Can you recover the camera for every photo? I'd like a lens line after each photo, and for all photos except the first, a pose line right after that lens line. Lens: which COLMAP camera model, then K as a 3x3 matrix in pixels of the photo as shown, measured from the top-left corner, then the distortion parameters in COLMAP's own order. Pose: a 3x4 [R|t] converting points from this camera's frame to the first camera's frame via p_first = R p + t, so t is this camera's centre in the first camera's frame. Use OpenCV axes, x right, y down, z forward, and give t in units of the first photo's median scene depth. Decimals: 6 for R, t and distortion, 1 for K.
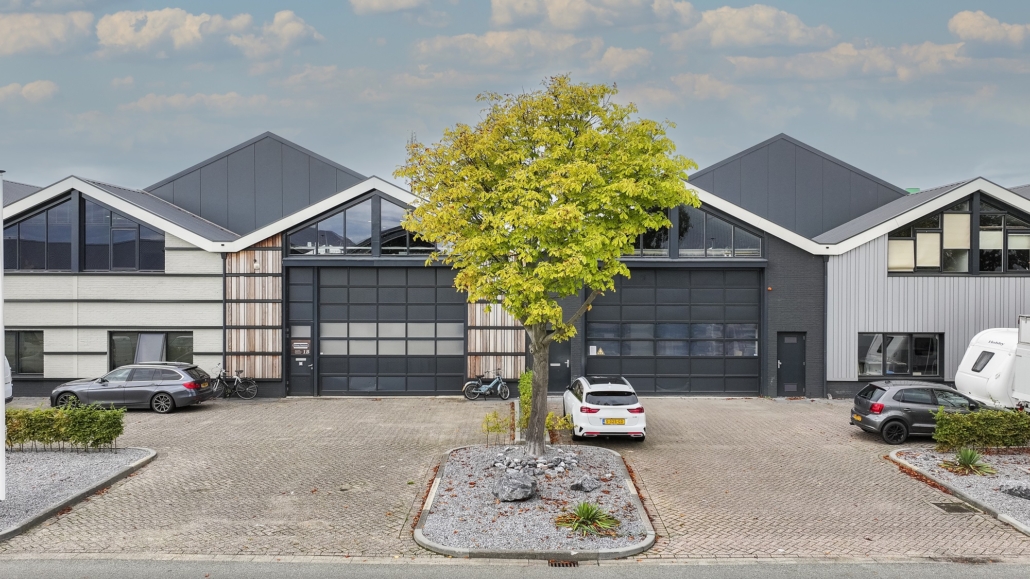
lens RADIAL K [[825.8, 0, 518.7], [0, 825.8, 284.5], [0, 0, 1]] dist [-0.009542, 0.008671]
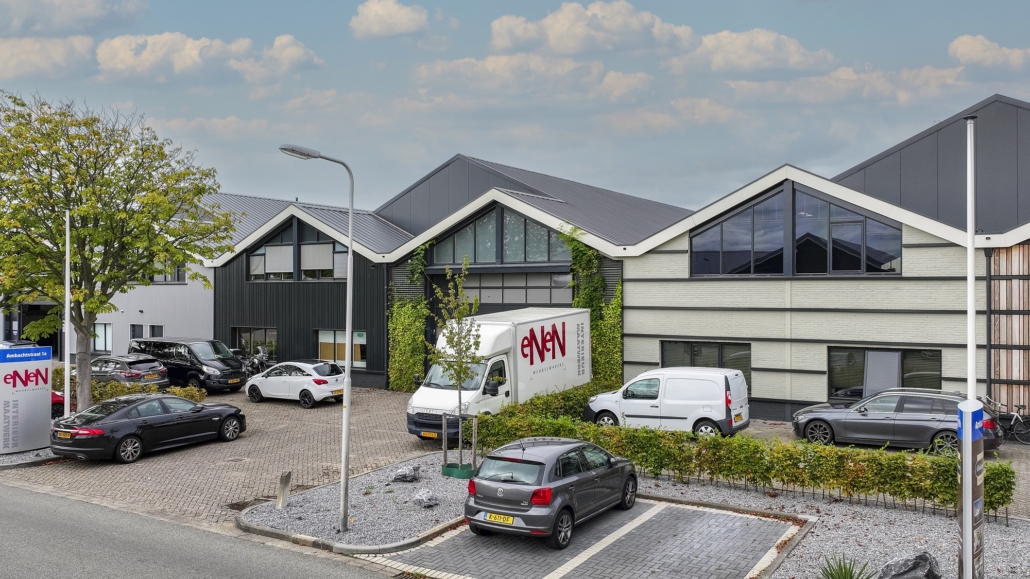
lens RADIAL K [[825.8, 0, 508.0], [0, 825.8, 292.3], [0, 0, 1]] dist [-0.009542, 0.008671]
pose [[0.844328, -0.000657, -0.535826, -0.323840], [-0.002145, 0.999987, -0.004606, 0.006288], [0.535822, 0.005038, 0.844316, 0.119543]]
